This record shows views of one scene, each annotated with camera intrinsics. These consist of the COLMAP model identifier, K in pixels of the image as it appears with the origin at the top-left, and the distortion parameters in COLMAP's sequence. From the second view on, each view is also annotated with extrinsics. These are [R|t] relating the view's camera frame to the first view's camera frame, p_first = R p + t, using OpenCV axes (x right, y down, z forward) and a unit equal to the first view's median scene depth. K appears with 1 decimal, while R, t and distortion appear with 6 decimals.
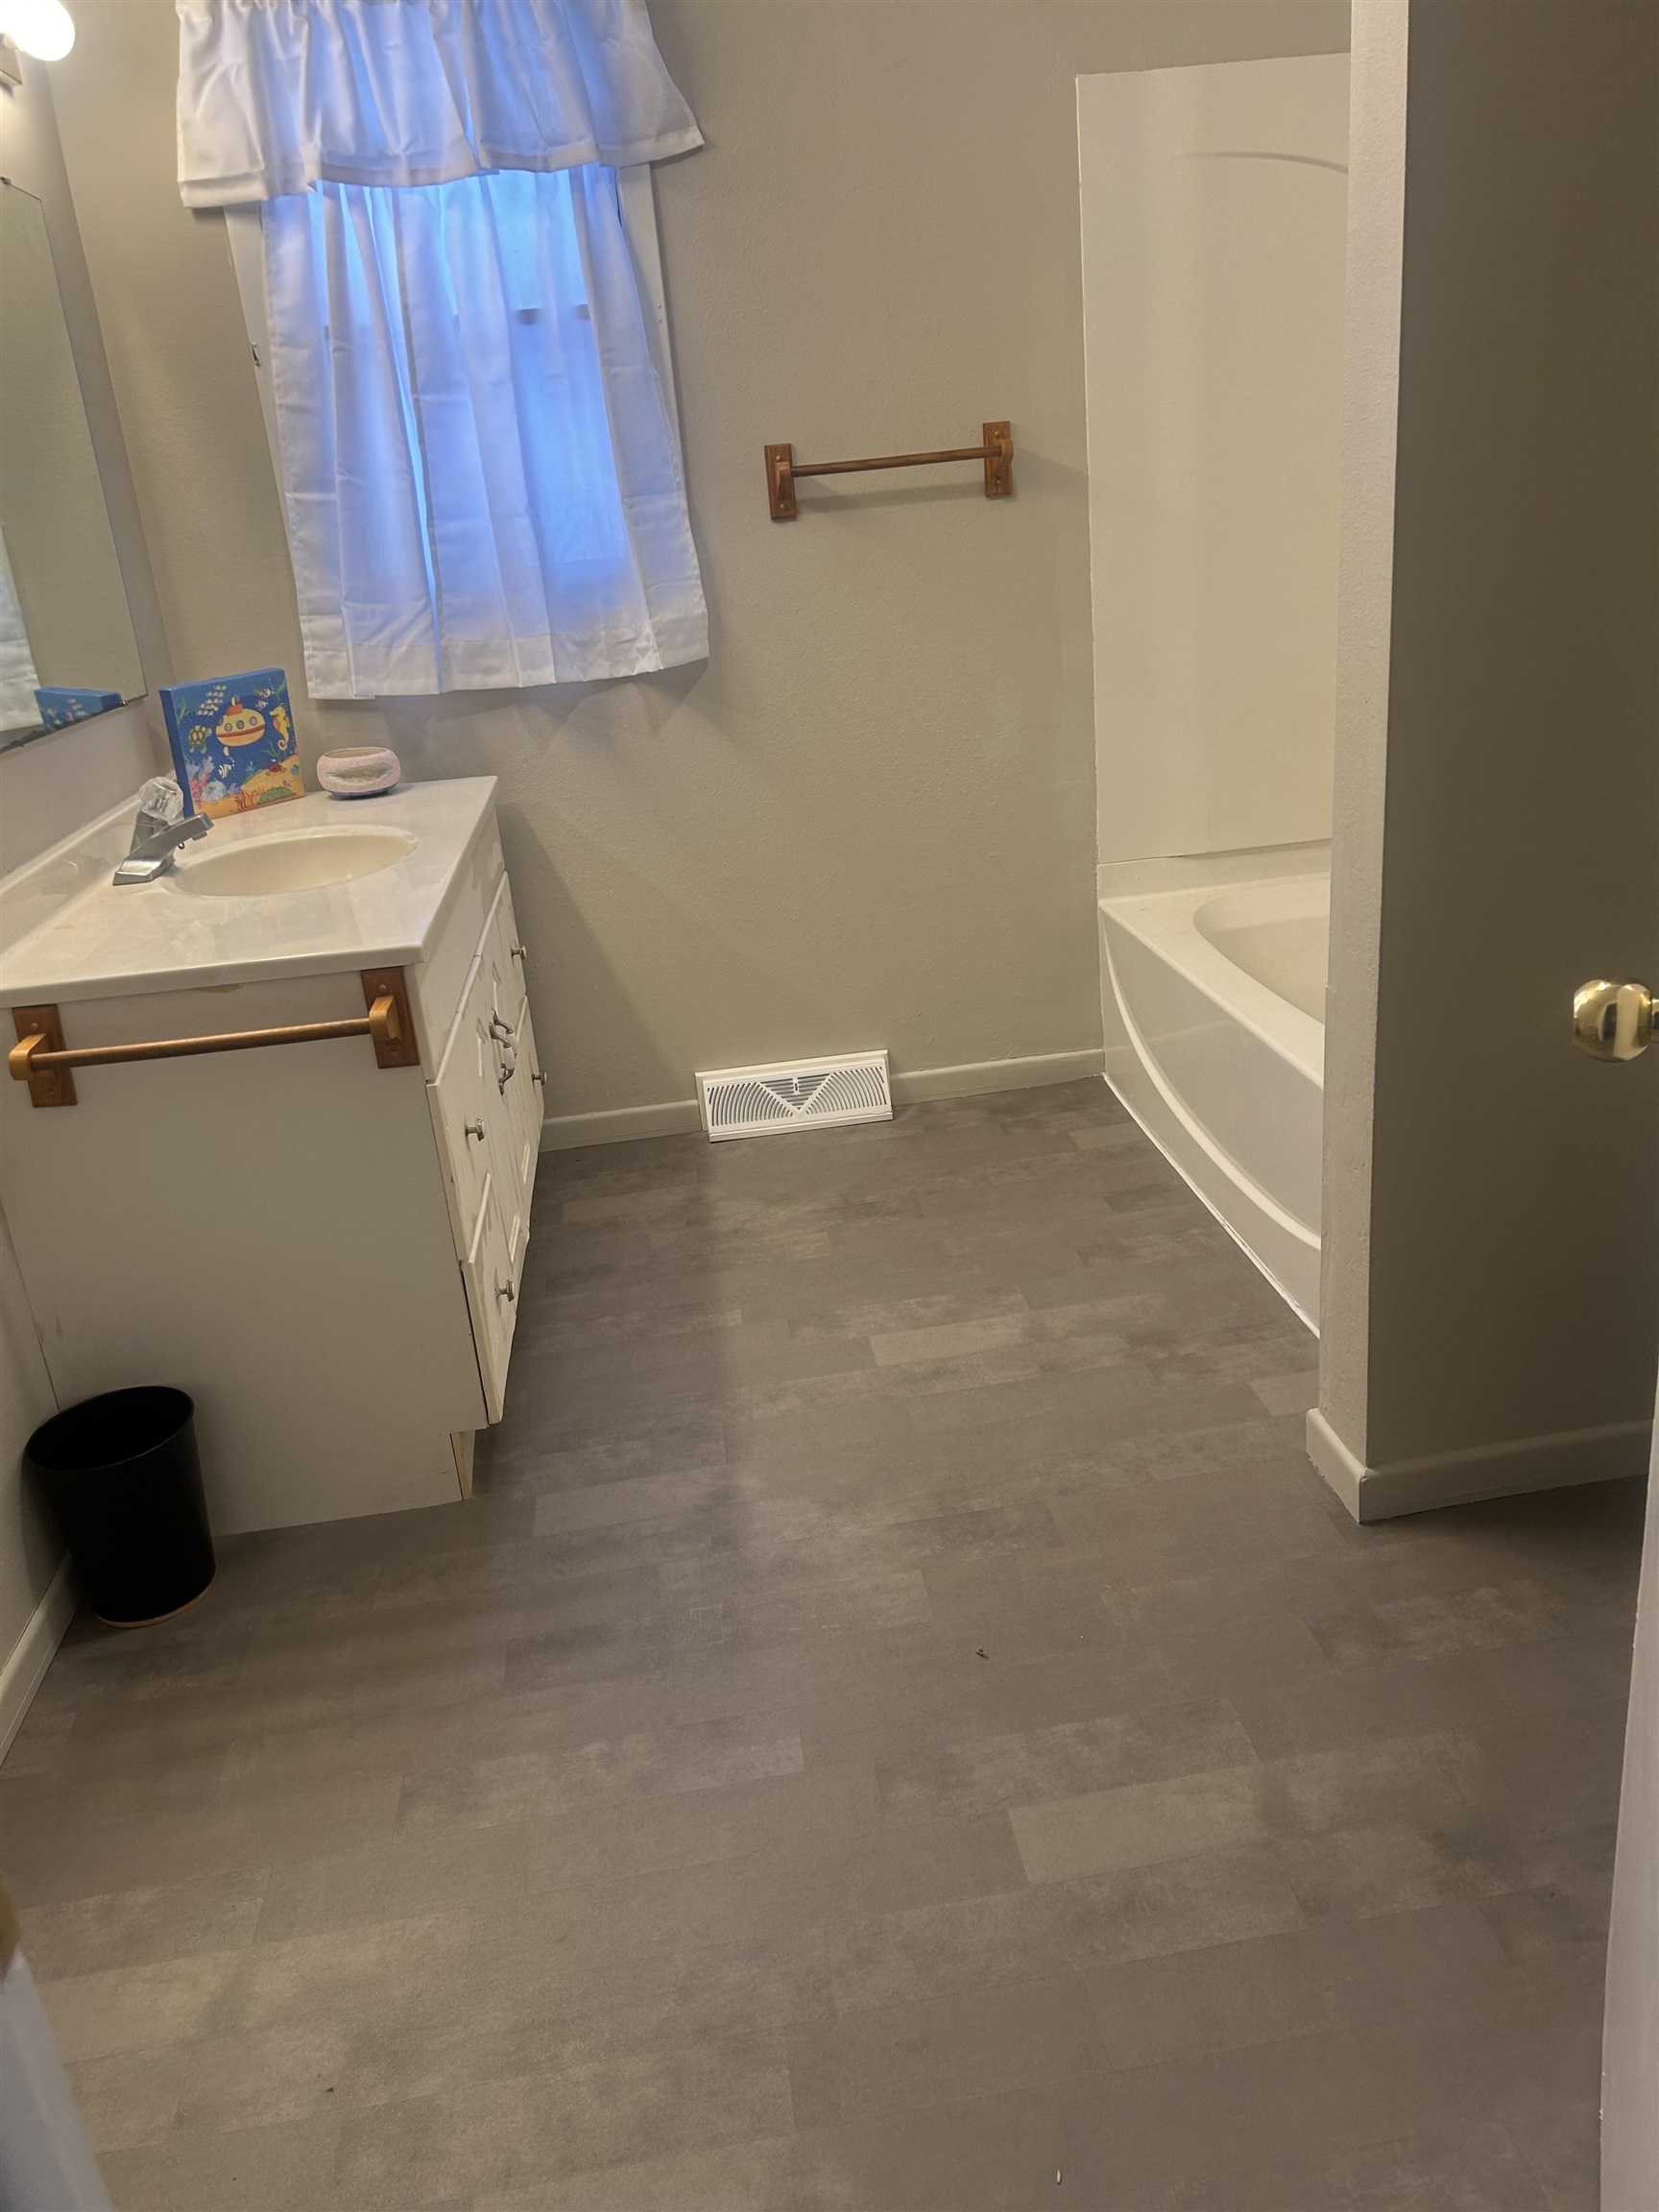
lens RADIAL K [[1693.5, 0, 816.6], [0, 1693.5, 1136.3], [0, 0, 1]] dist [0.020168, -0.002198]
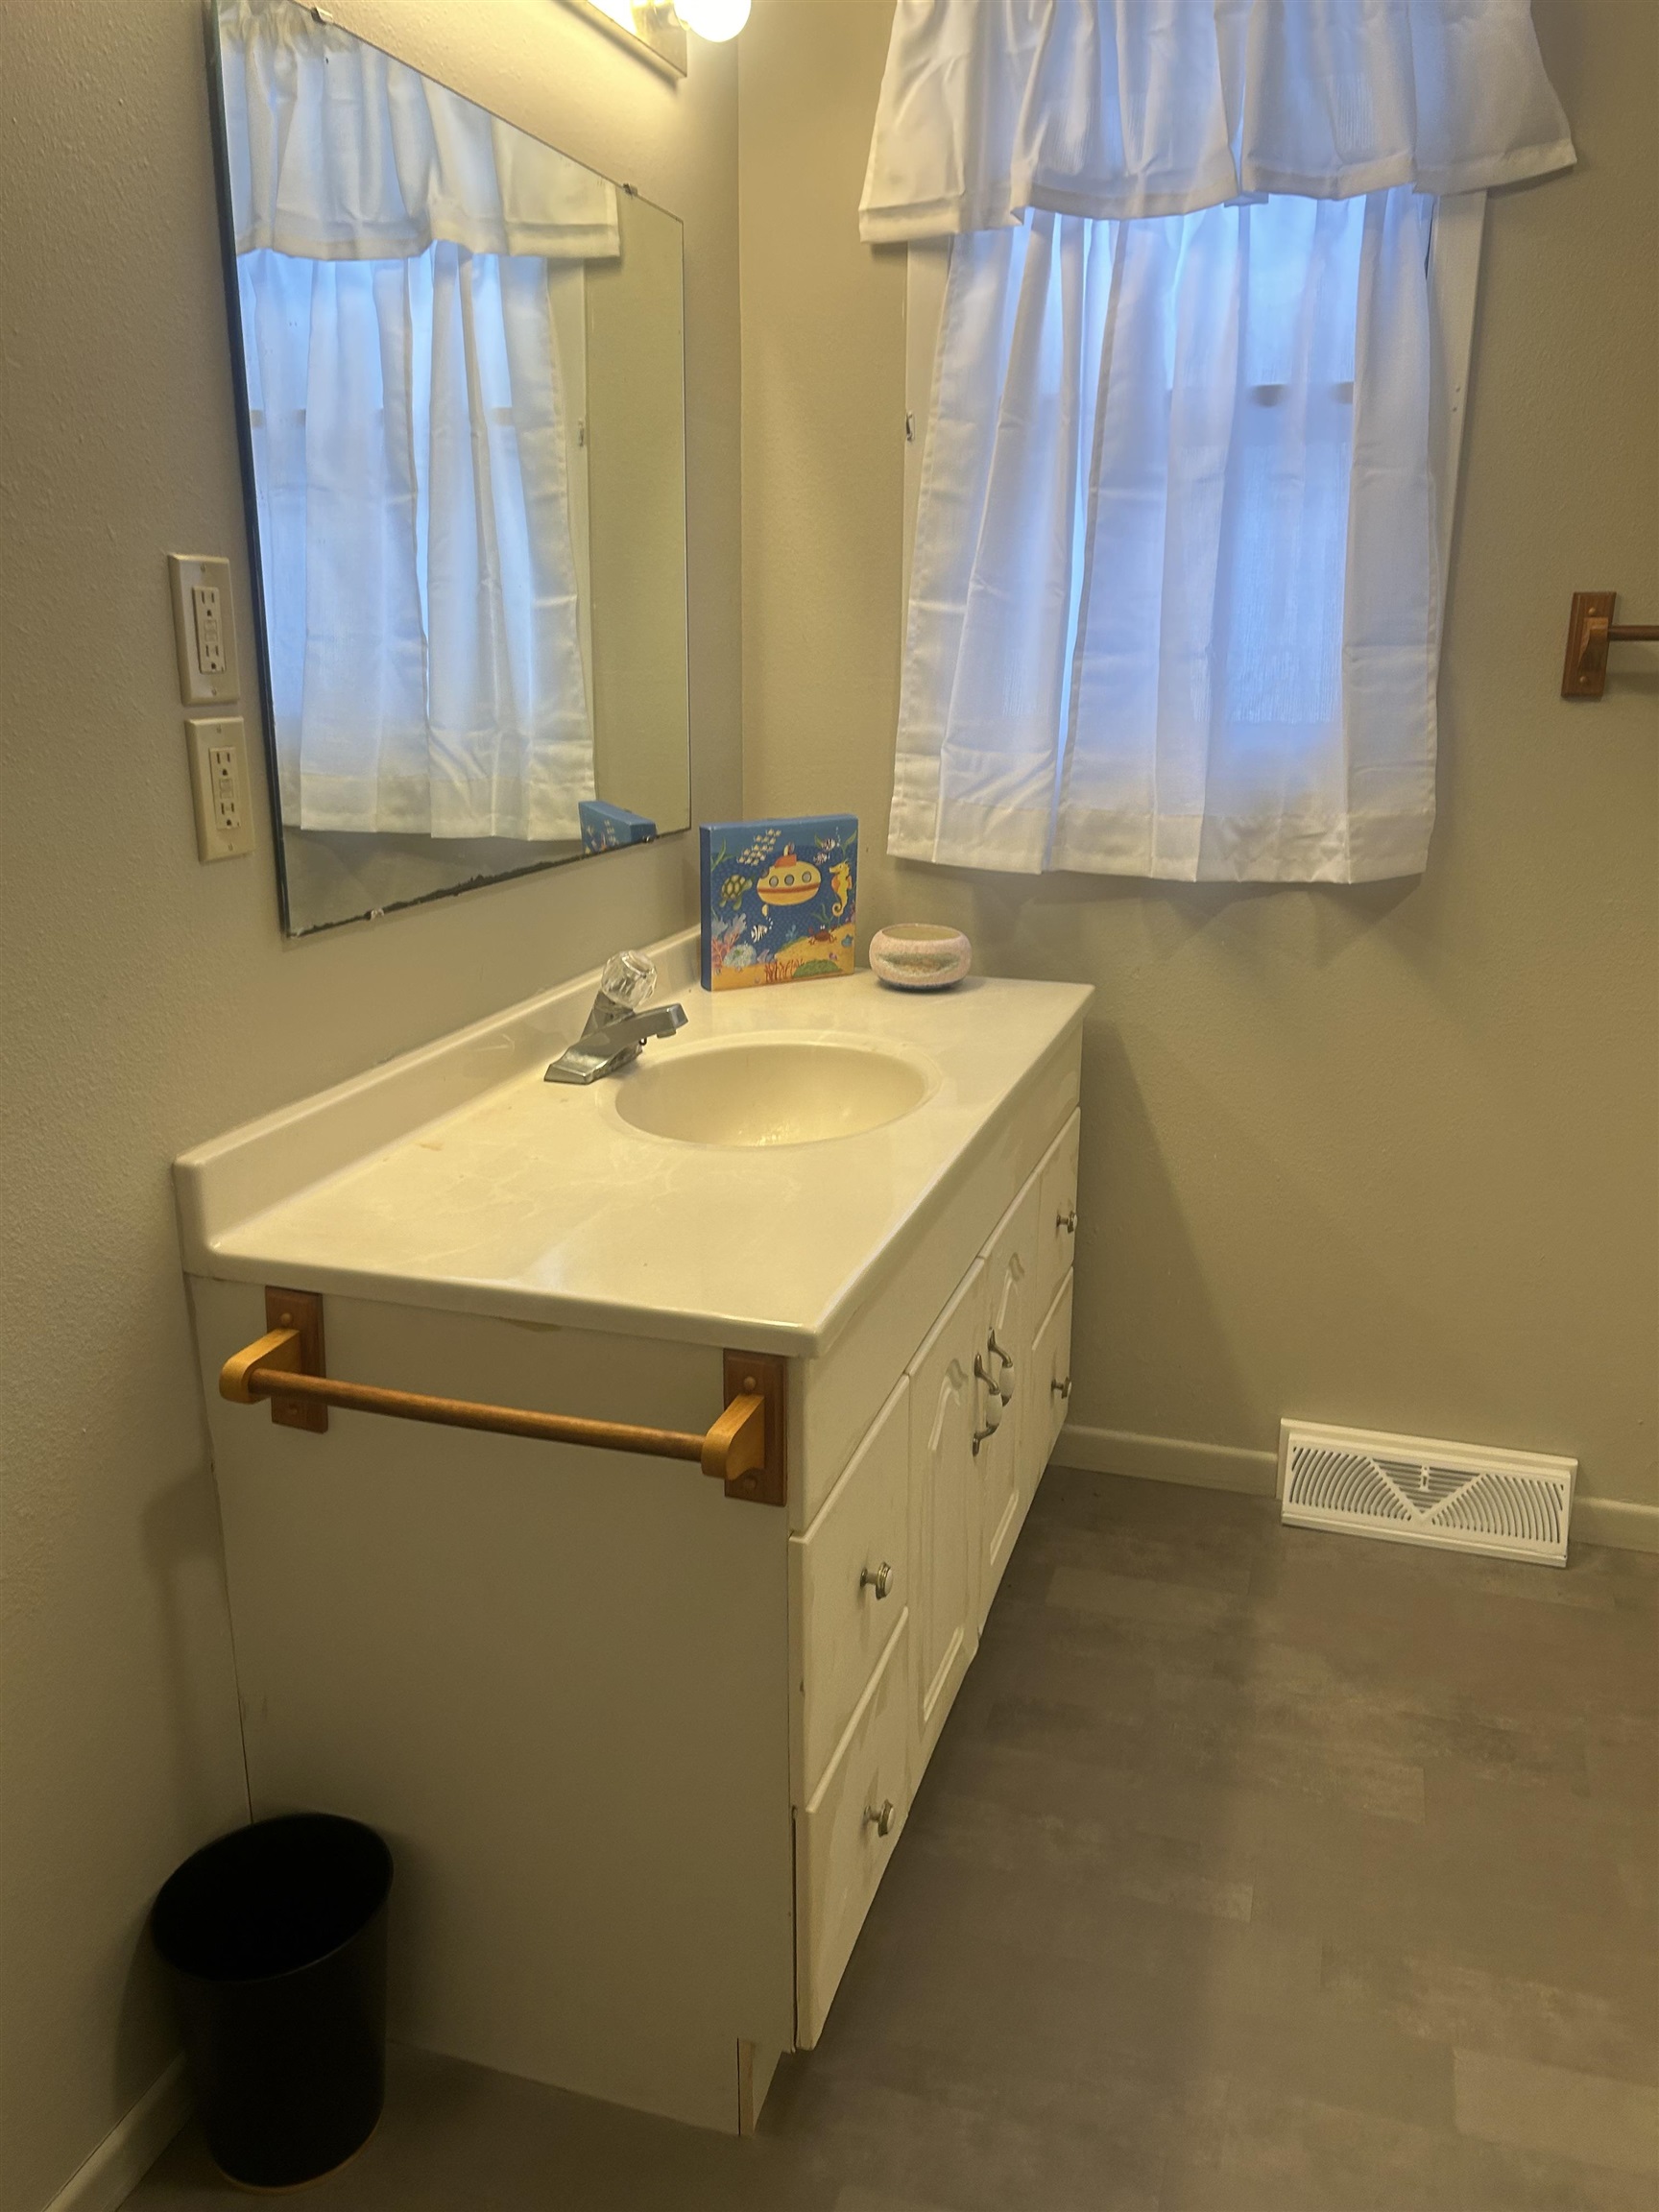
lens RADIAL K [[1687.2, 0, 841.4], [0, 1687.2, 1117.7], [0, 0, 1]] dist [0.097513, -0.105946]
pose [[0.914024, 0.198425, -0.353818, -0.013807], [-0.221028, 0.974967, -0.024214, -0.120145], [0.340156, 0.100336, 0.935001, 0.278791]]
